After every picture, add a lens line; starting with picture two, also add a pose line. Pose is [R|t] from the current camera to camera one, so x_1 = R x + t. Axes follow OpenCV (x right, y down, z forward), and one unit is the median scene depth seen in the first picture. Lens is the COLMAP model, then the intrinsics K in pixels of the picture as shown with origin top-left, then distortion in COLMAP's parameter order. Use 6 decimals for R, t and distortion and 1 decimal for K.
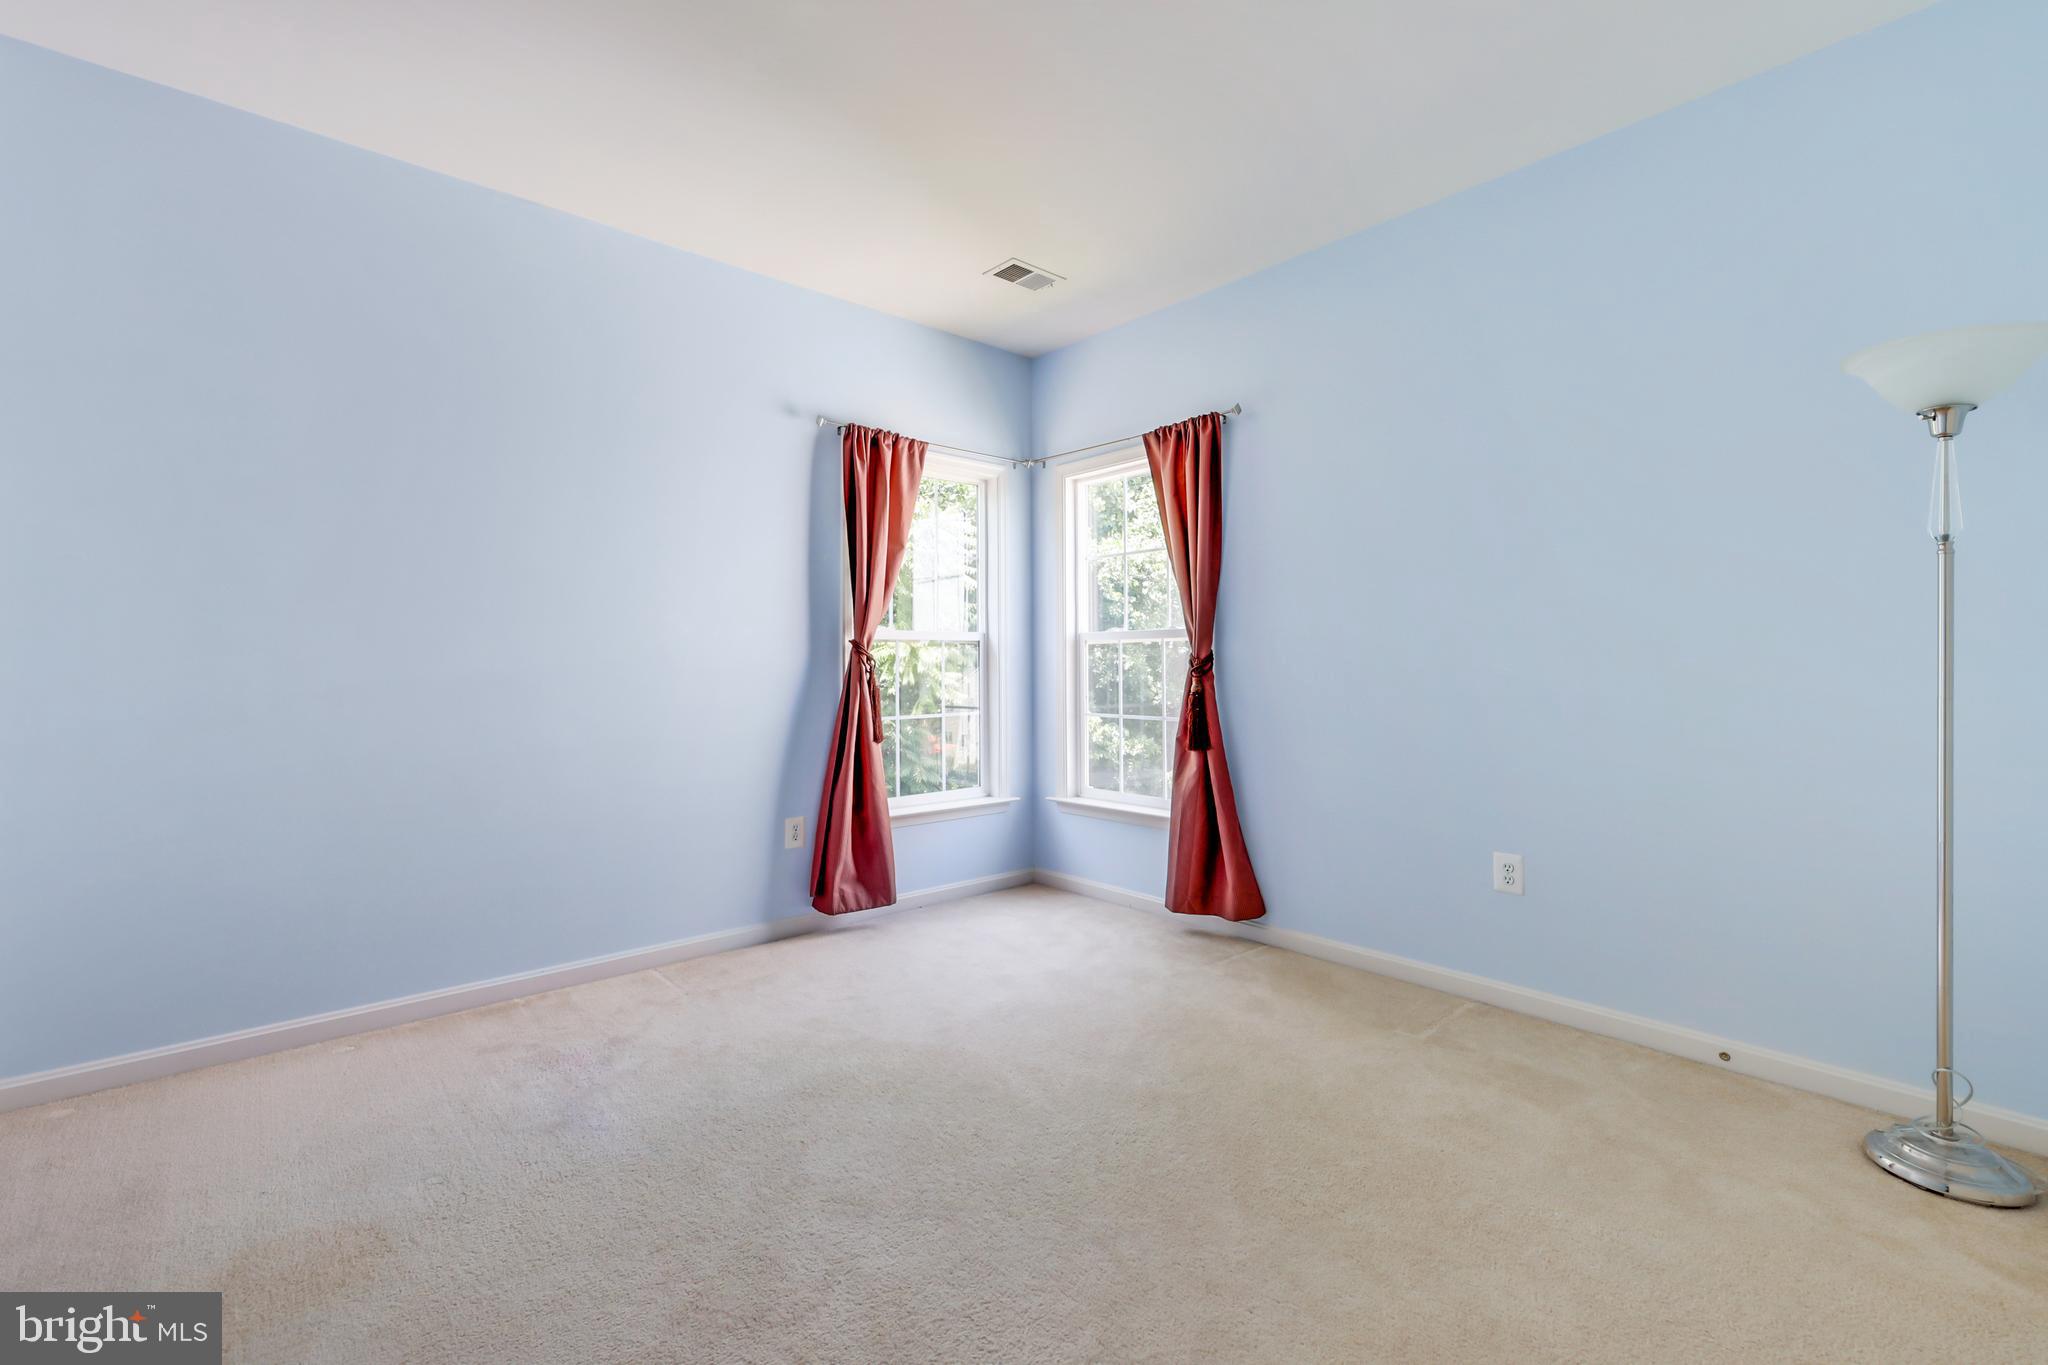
lens RADIAL K [[864.6, 0, 1021.5], [0, 864.6, 680.4], [0, 0, 1]] dist [-0.001774, -0.000058]
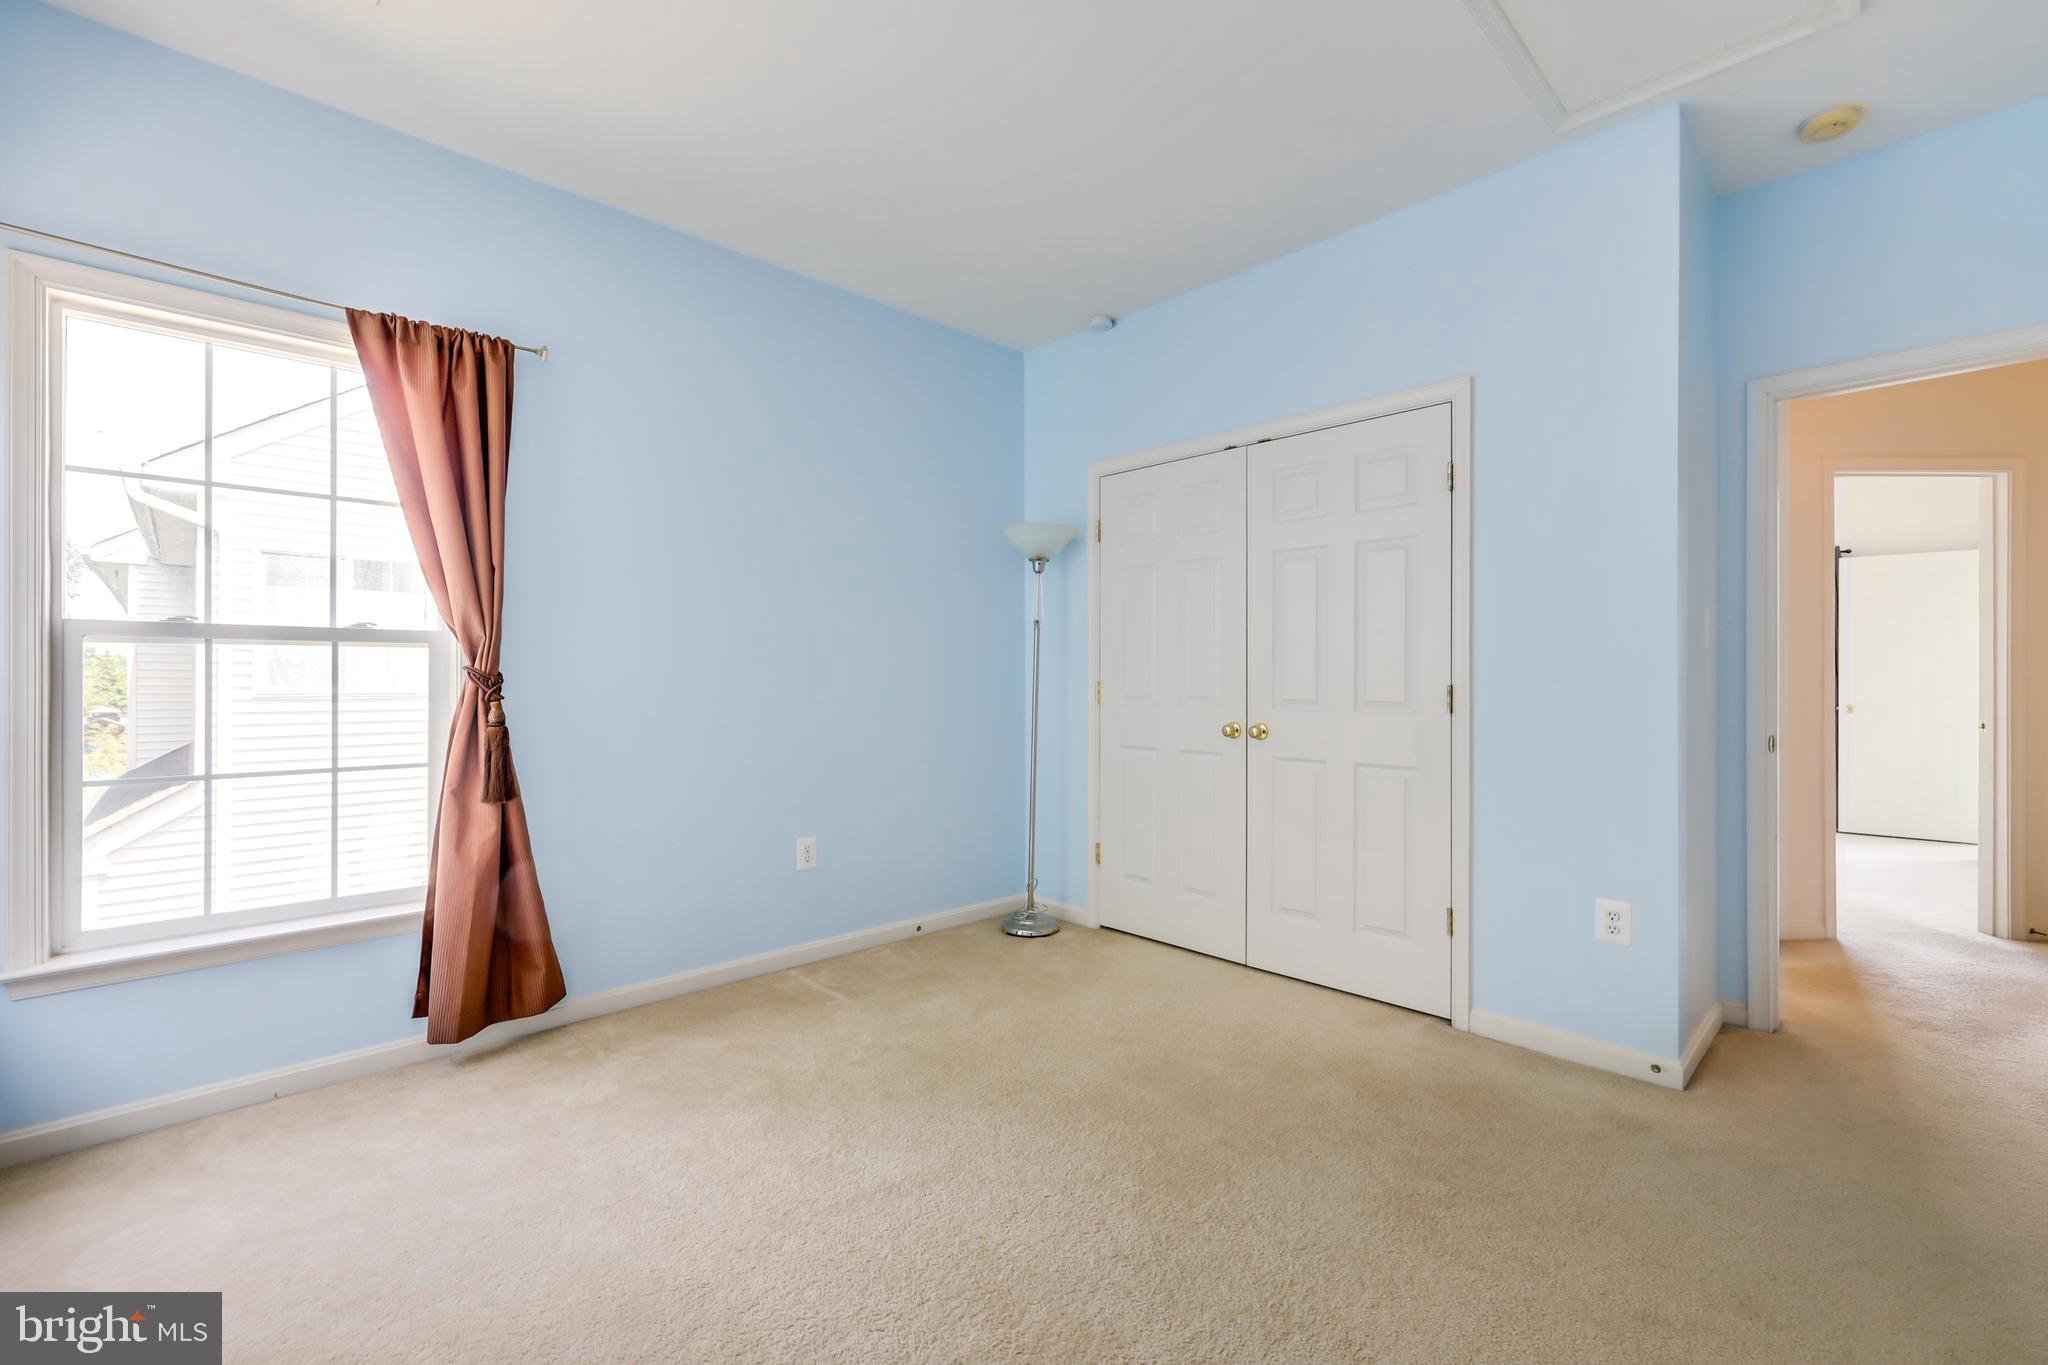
lens RADIAL K [[892.0, 0, 1013.3], [0, 892.0, 688.4], [0, 0, 1]] dist [0.017451, -0.000078]
pose [[-0.032772, -0.009276, 0.999420, -0.633788], [0.015480, 0.999832, 0.009788, -0.015828], [-0.999343, 0.015792, -0.032623, 0.663233]]
